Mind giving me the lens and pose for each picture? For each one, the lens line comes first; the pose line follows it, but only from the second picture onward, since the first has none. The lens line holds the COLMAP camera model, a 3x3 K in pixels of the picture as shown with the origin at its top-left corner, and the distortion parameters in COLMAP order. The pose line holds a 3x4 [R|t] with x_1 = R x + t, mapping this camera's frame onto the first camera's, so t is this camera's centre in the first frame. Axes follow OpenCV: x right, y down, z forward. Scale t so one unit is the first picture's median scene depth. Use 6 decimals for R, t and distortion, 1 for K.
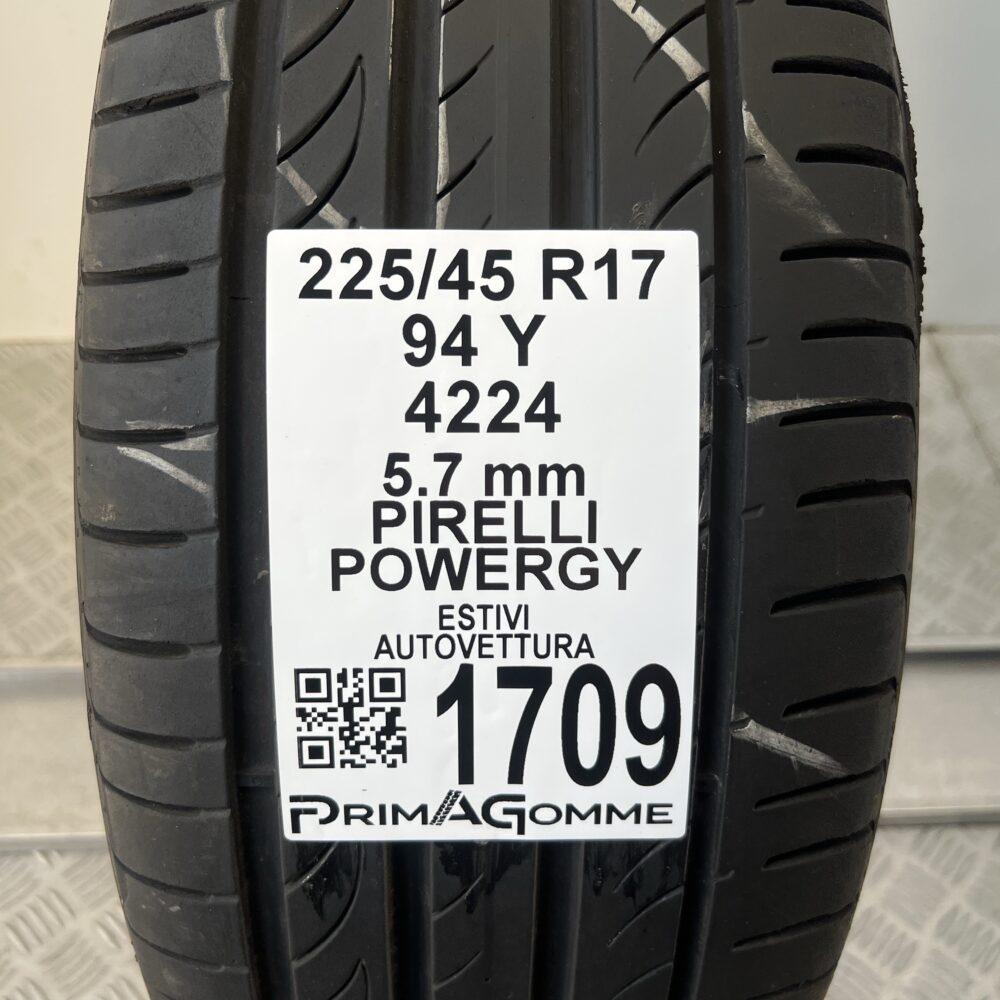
lens RADIAL K [[1033.7, 0, 499.7], [0, 1033.7, 491.6], [0, 0, 1]] dist [-0.008576, 0.000000]
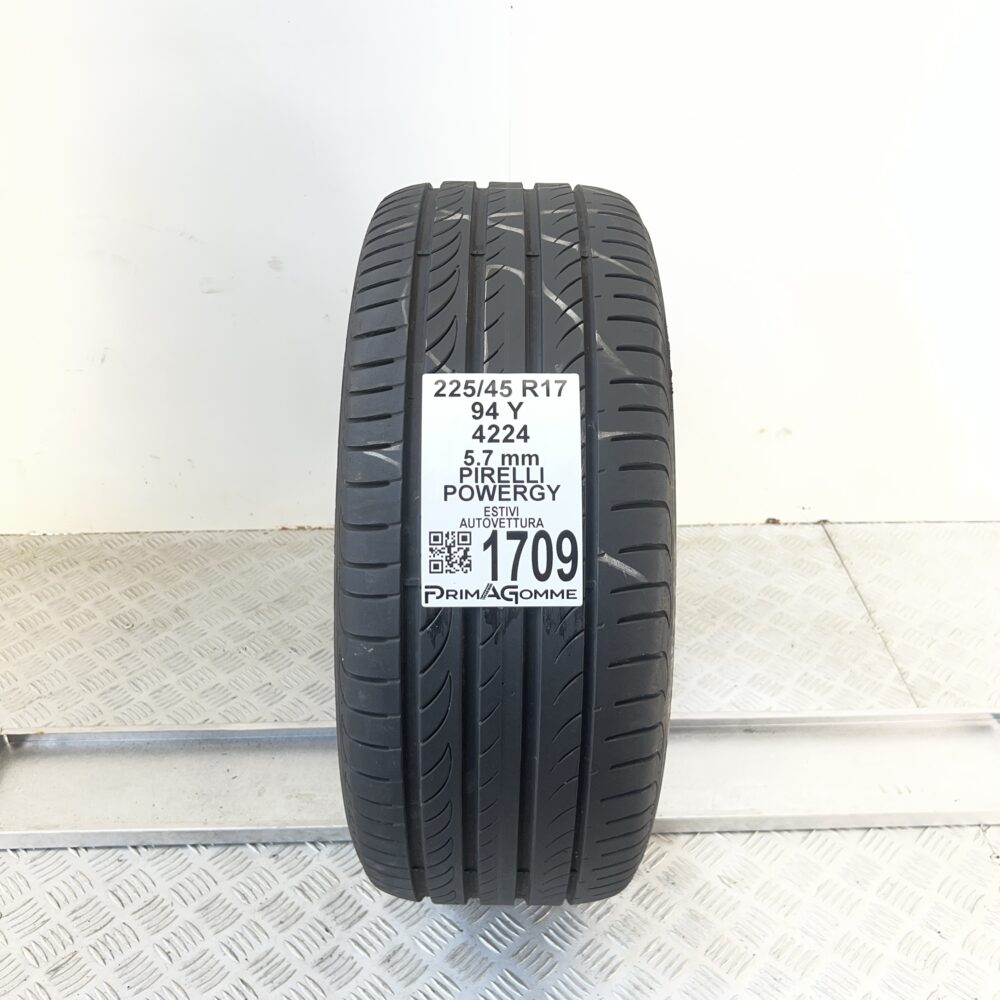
lens RADIAL K [[1033.7, 0, 503.1], [0, 1033.7, 508.6], [0, 0, 1]] dist [-0.008576, 0.000000]
pose [[0.999945, -0.006073, -0.008505, 0.011463], [0.003759, 0.968369, -0.249495, 0.768059], [0.009751, 0.249449, 0.968339, -1.547946]]
